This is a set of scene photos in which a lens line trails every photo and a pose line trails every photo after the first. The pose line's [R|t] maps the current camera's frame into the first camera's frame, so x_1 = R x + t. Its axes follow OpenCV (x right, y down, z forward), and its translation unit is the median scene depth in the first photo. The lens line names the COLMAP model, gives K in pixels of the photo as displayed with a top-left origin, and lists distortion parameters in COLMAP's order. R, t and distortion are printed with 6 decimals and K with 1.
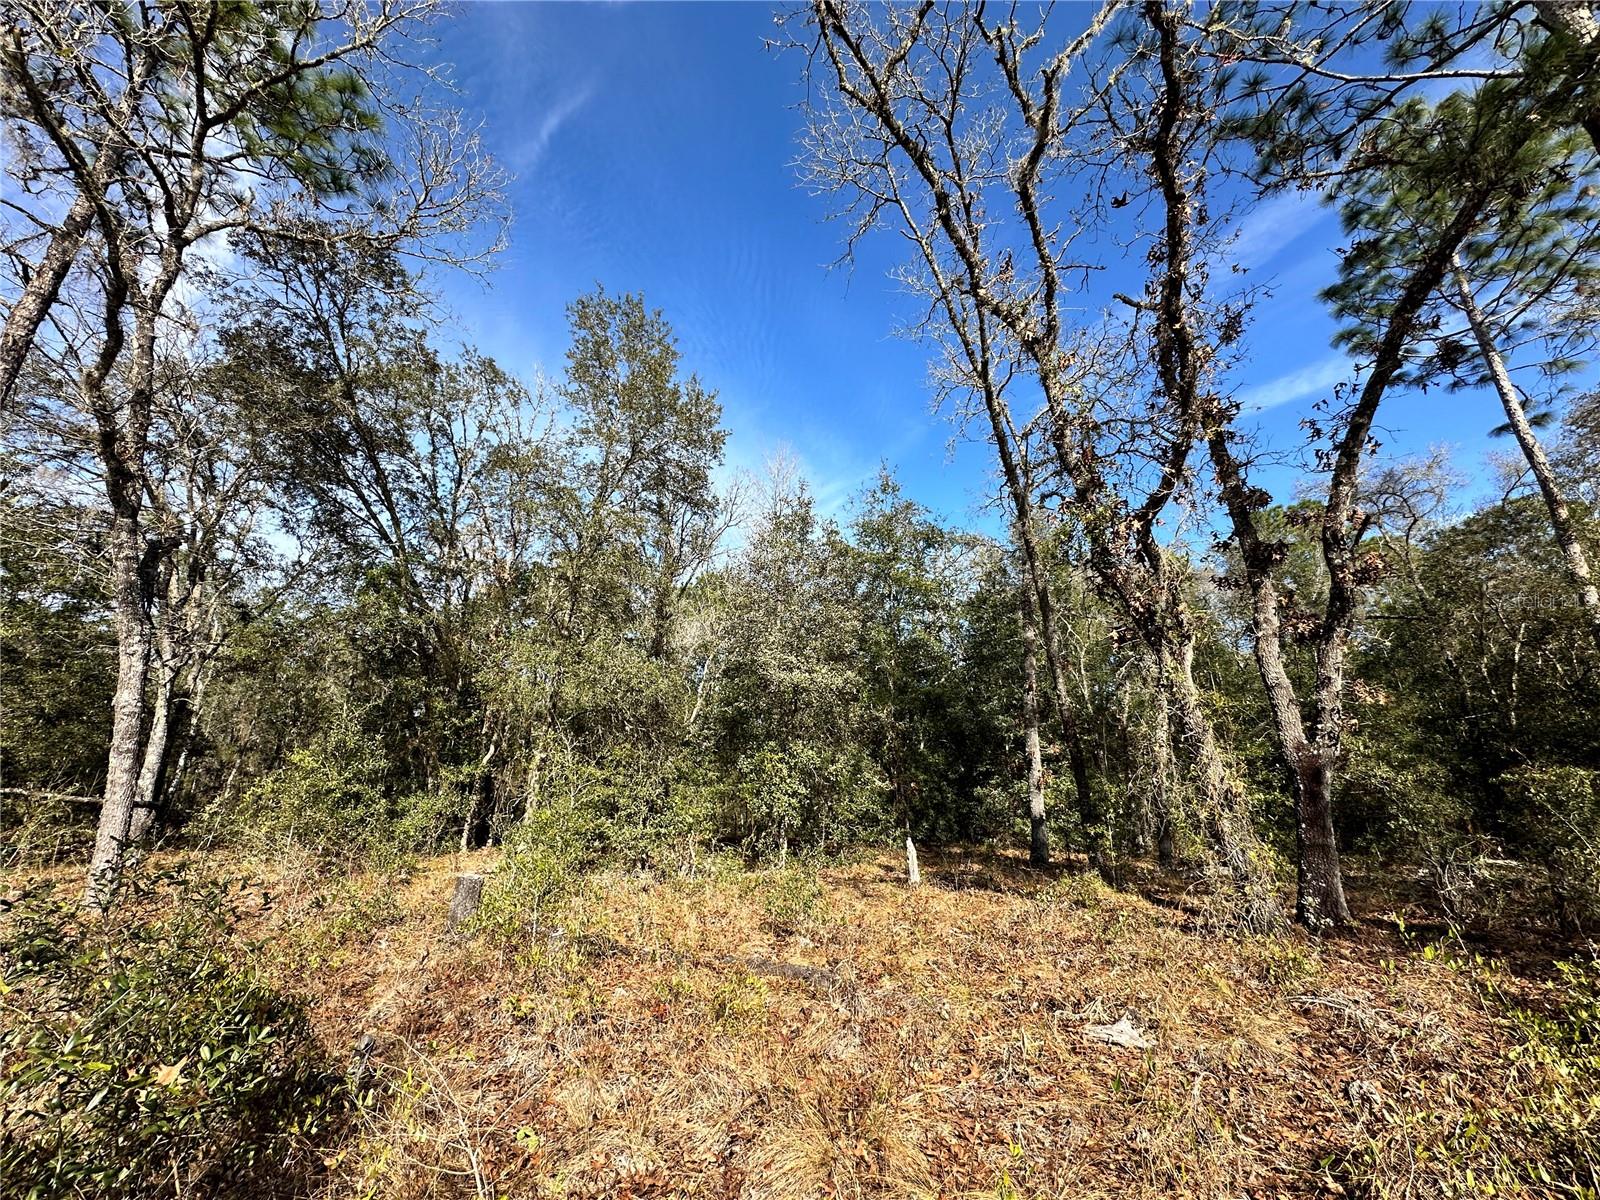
lens RADIAL K [[636.9, 0, 797.4], [0, 636.9, 598.9], [0, 0, 1]] dist [-0.001418, -0.000036]
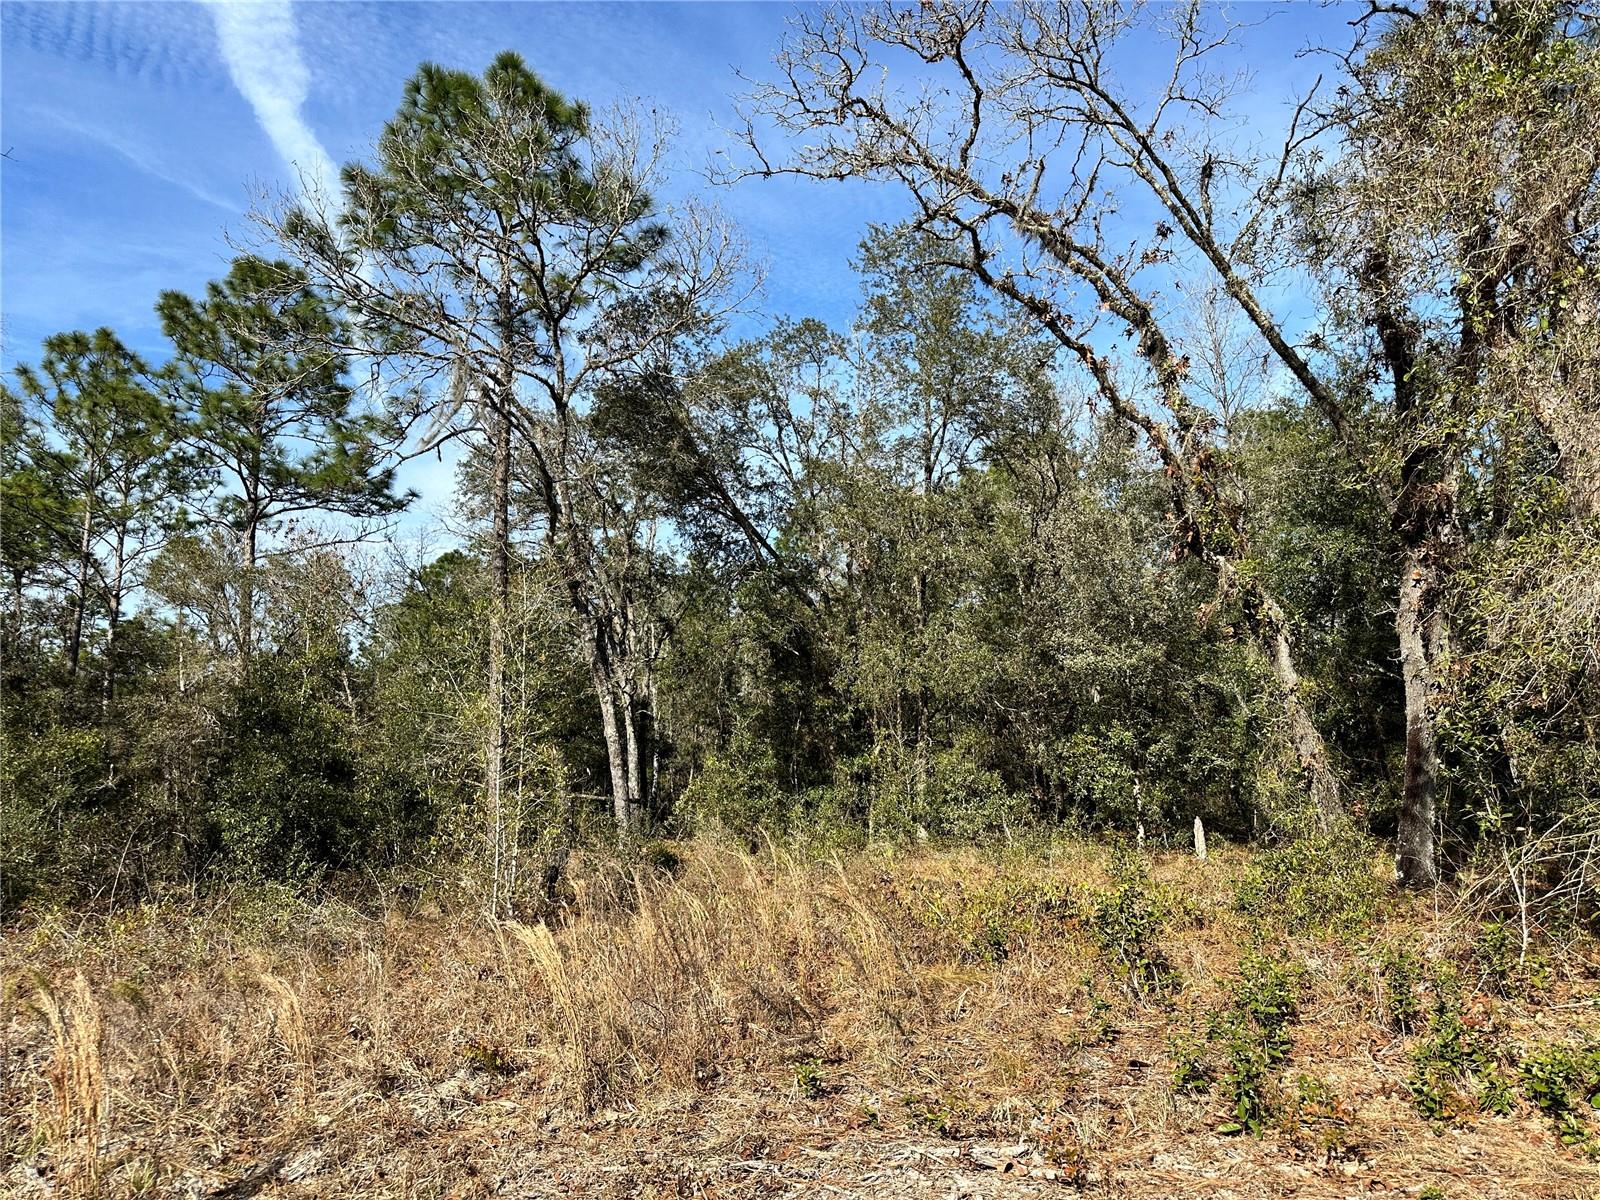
lens RADIAL K [[1115.0, 0, 800.0], [0, 1115.0, 600.0], [0, 0, 1]] dist [0.141395, -0.227227]
pose [[0.803661, -0.127044, -0.581368, 0.588677], [0.207303, 0.975520, 0.073391, -0.164725], [0.557812, -0.179501, 0.810324, -0.559671]]
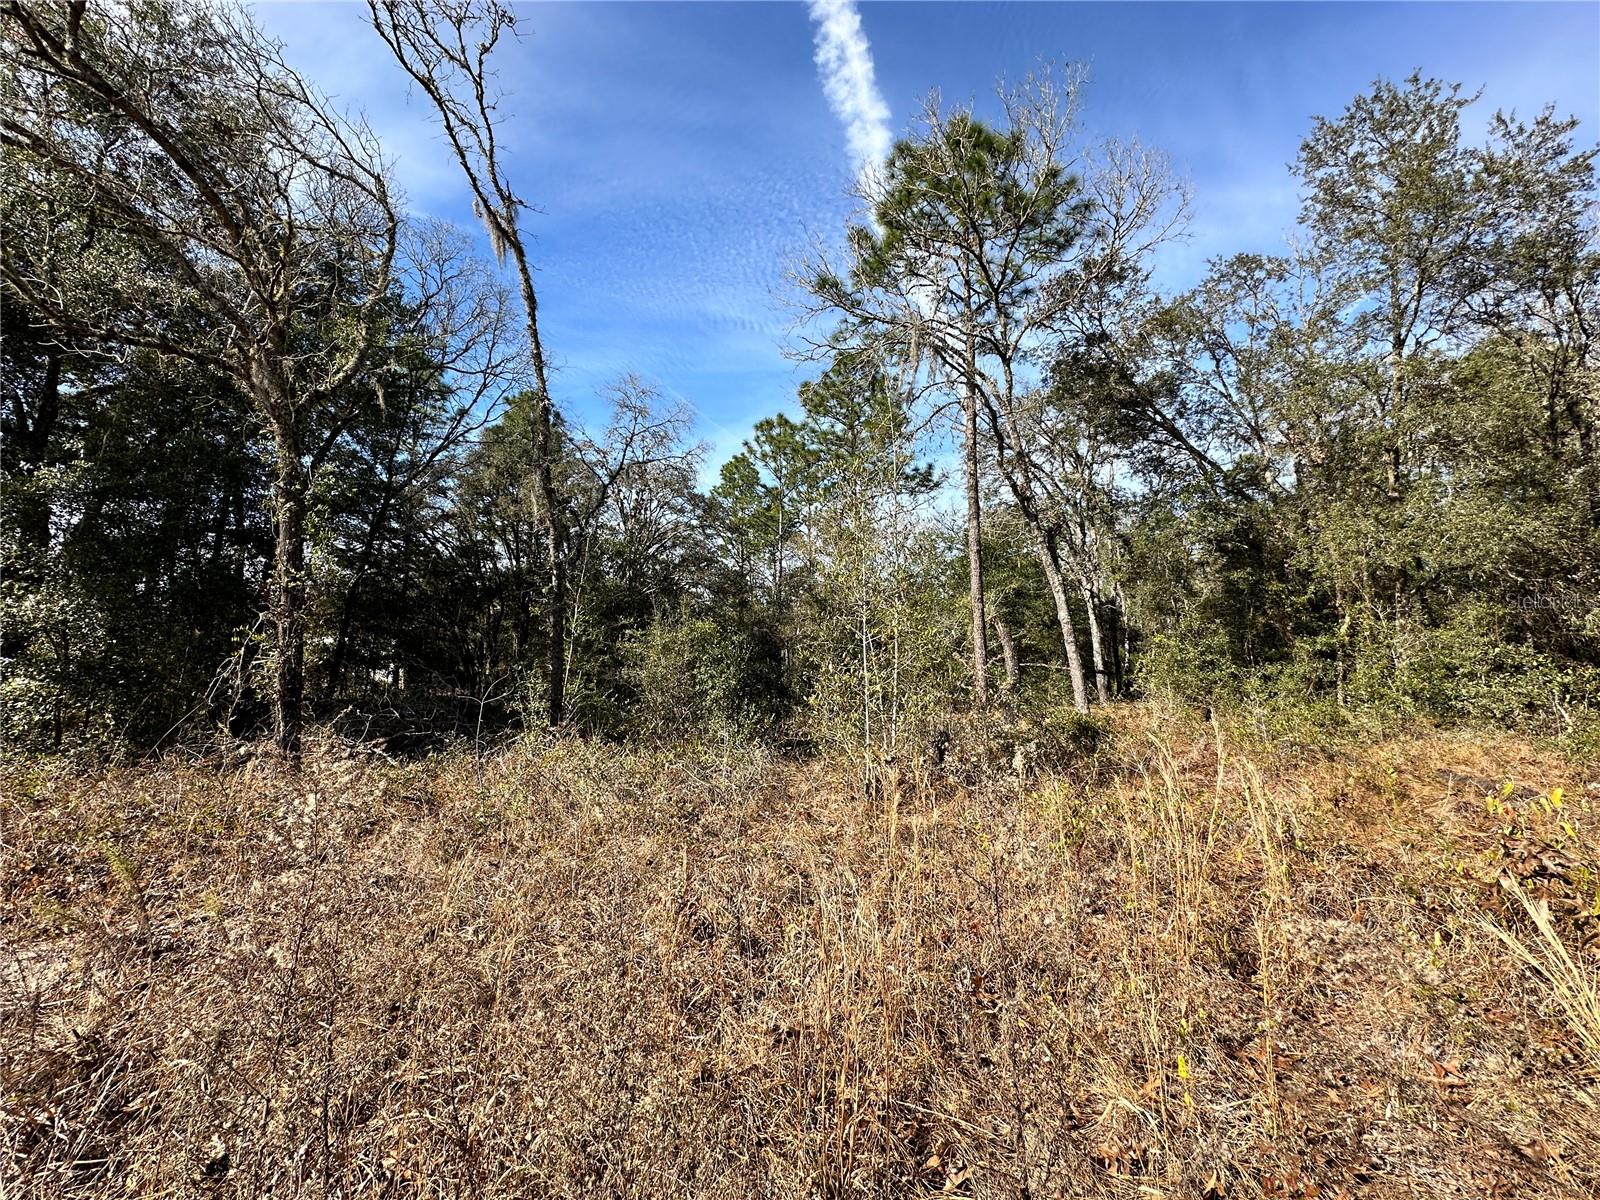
lens RADIAL K [[636.9, 0, 797.4], [0, 636.9, 598.9], [0, 0, 1]] dist [-0.001418, -0.000036]
pose [[0.304503, -0.120323, -0.944881, 0.310285], [0.294478, 0.955284, -0.026747, -0.044467], [0.905848, -0.270102, 0.326319, -0.196083]]
